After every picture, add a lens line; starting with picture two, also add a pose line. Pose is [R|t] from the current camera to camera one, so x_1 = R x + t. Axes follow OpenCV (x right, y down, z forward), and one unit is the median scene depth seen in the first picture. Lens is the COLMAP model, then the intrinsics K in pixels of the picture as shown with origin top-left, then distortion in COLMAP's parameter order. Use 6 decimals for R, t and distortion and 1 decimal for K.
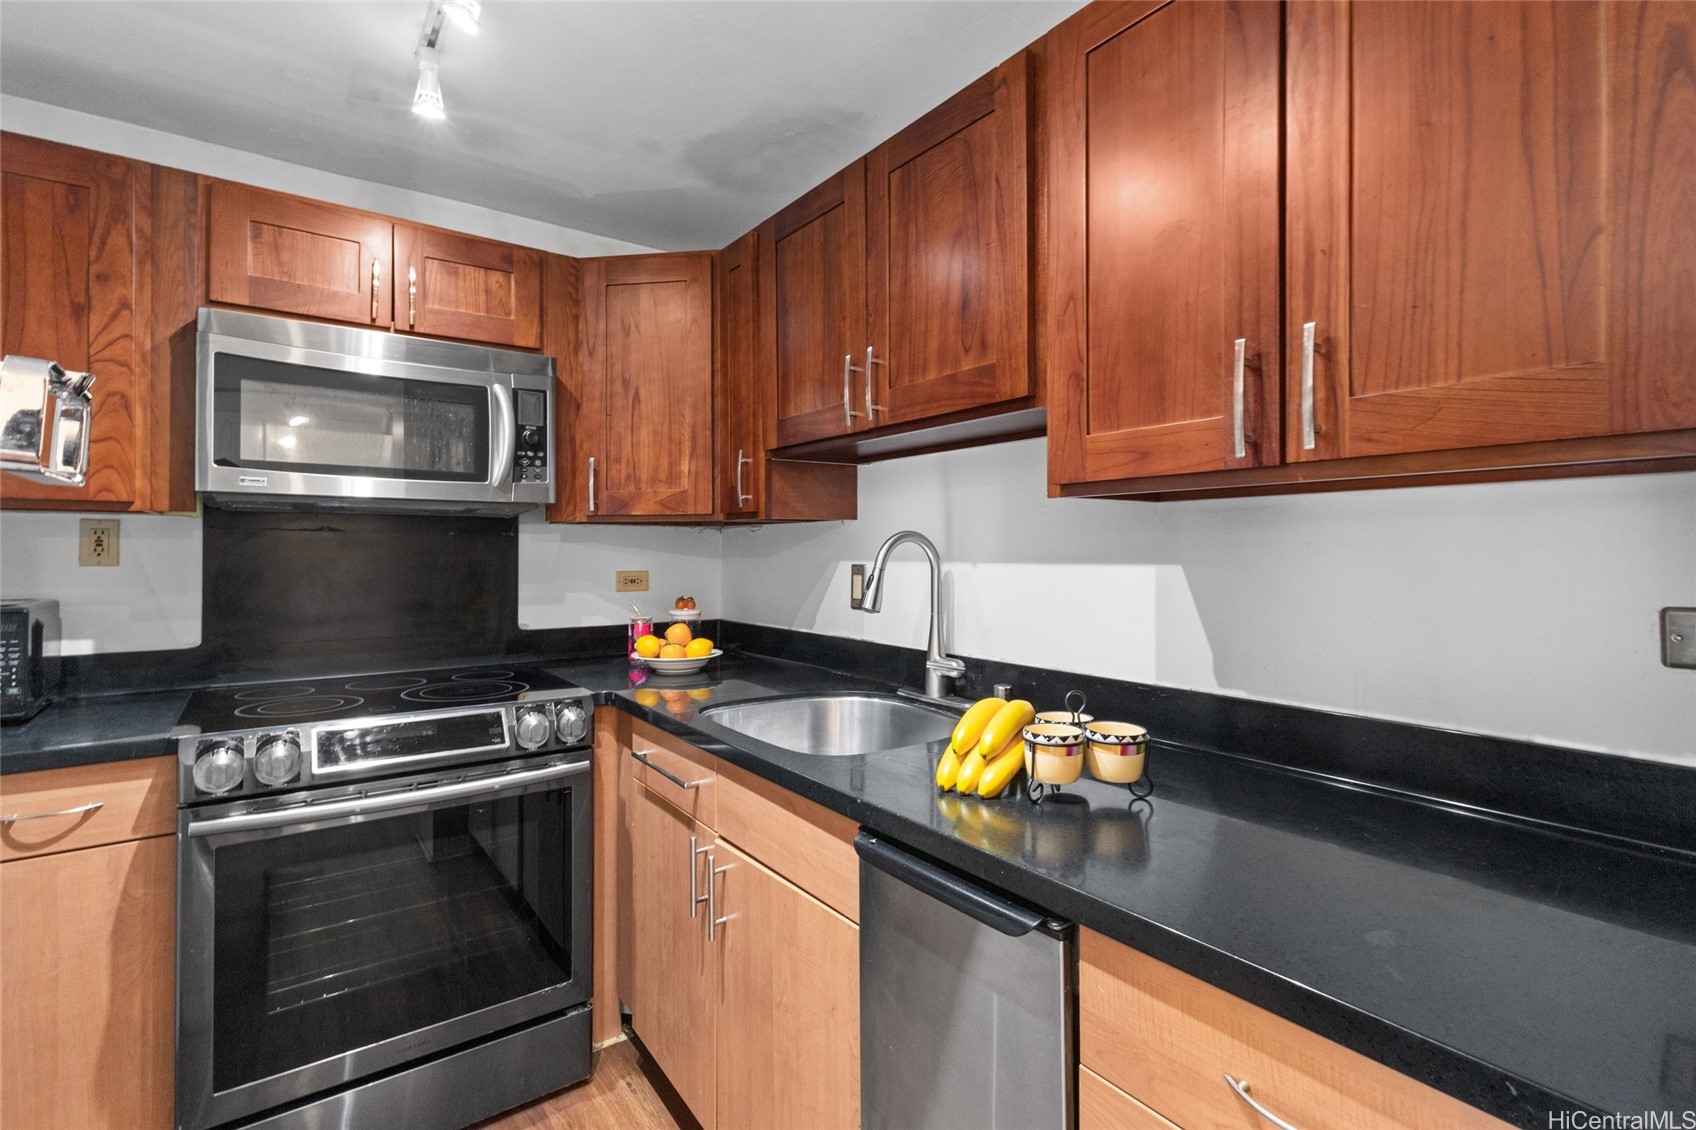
lens RADIAL K [[784.6, 0, 847.8], [0, 784.6, 545.7], [0, 0, 1]] dist [-0.003485, -0.000367]
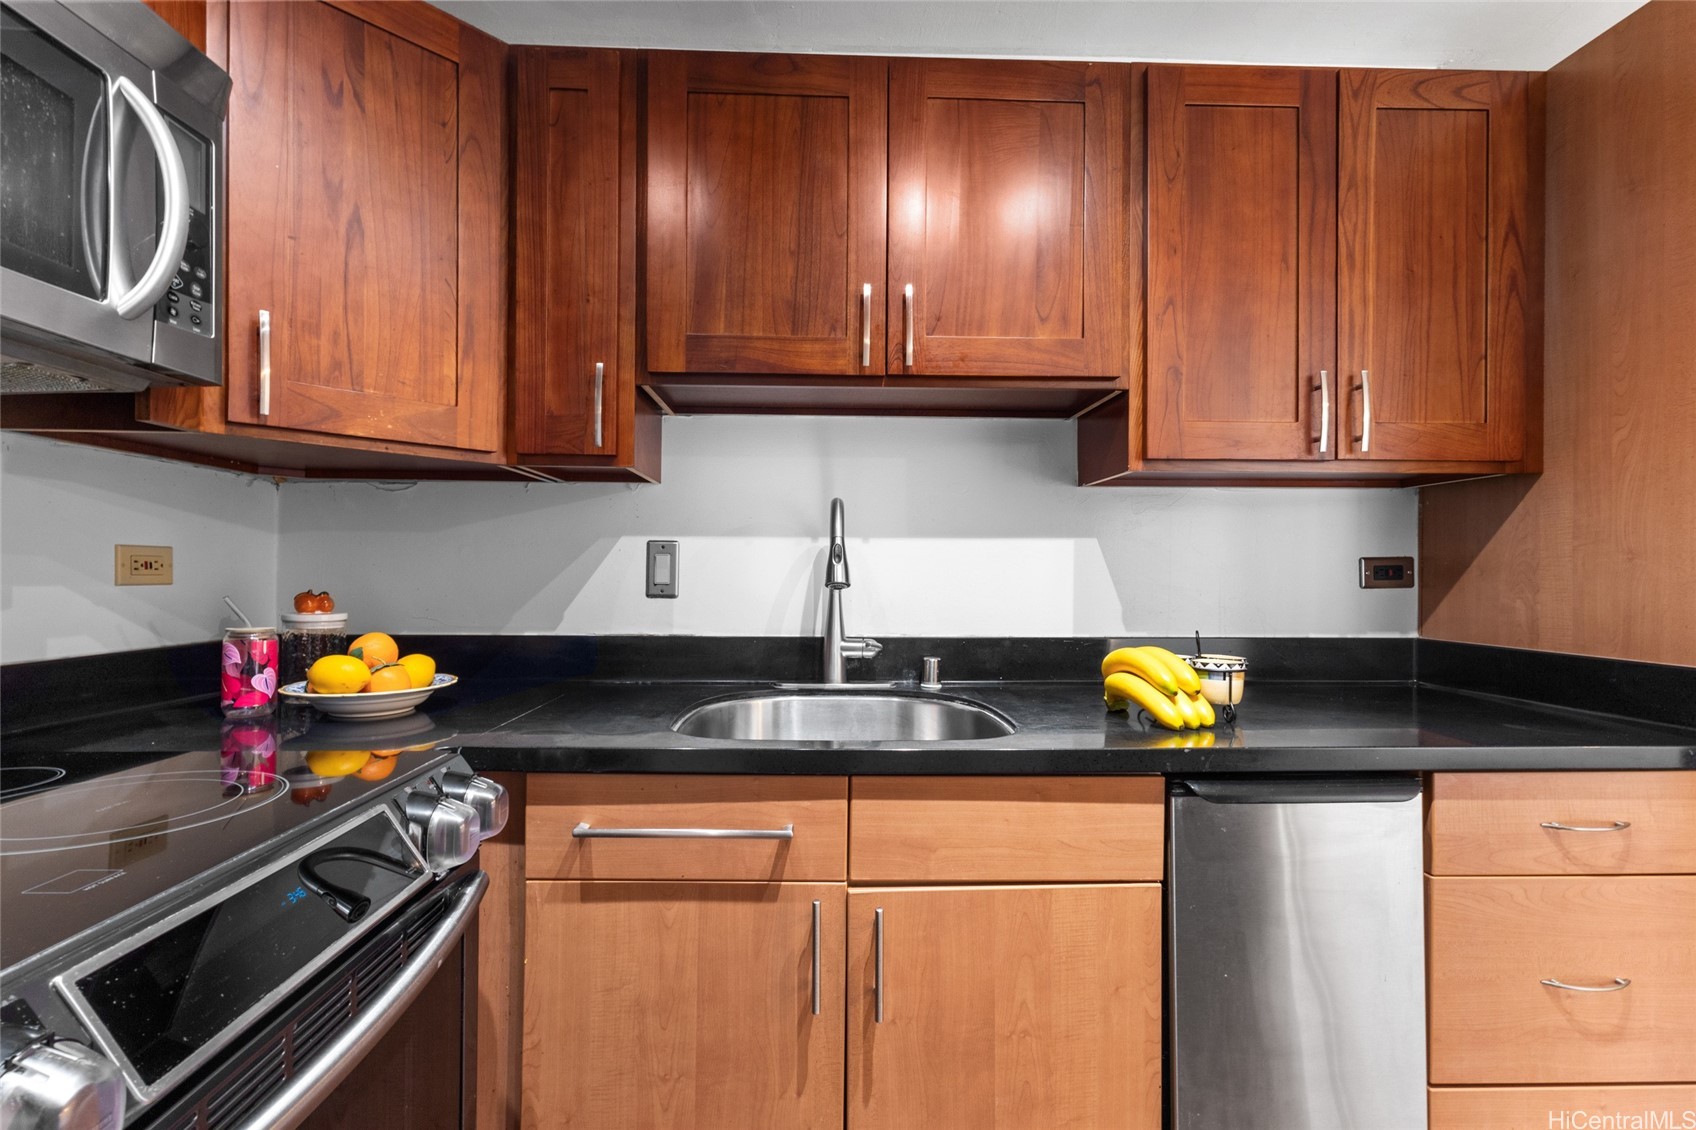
lens RADIAL K [[782.8, 0, 848.0], [0, 782.8, 565.0], [0, 0, 1]] dist [0.003846, 0.000469]
pose [[0.564313, 0.011537, 0.825480, -0.719185], [-0.011346, 0.999916, -0.006219, 0.069640], [-0.825483, -0.005856, 0.564397, 0.544912]]
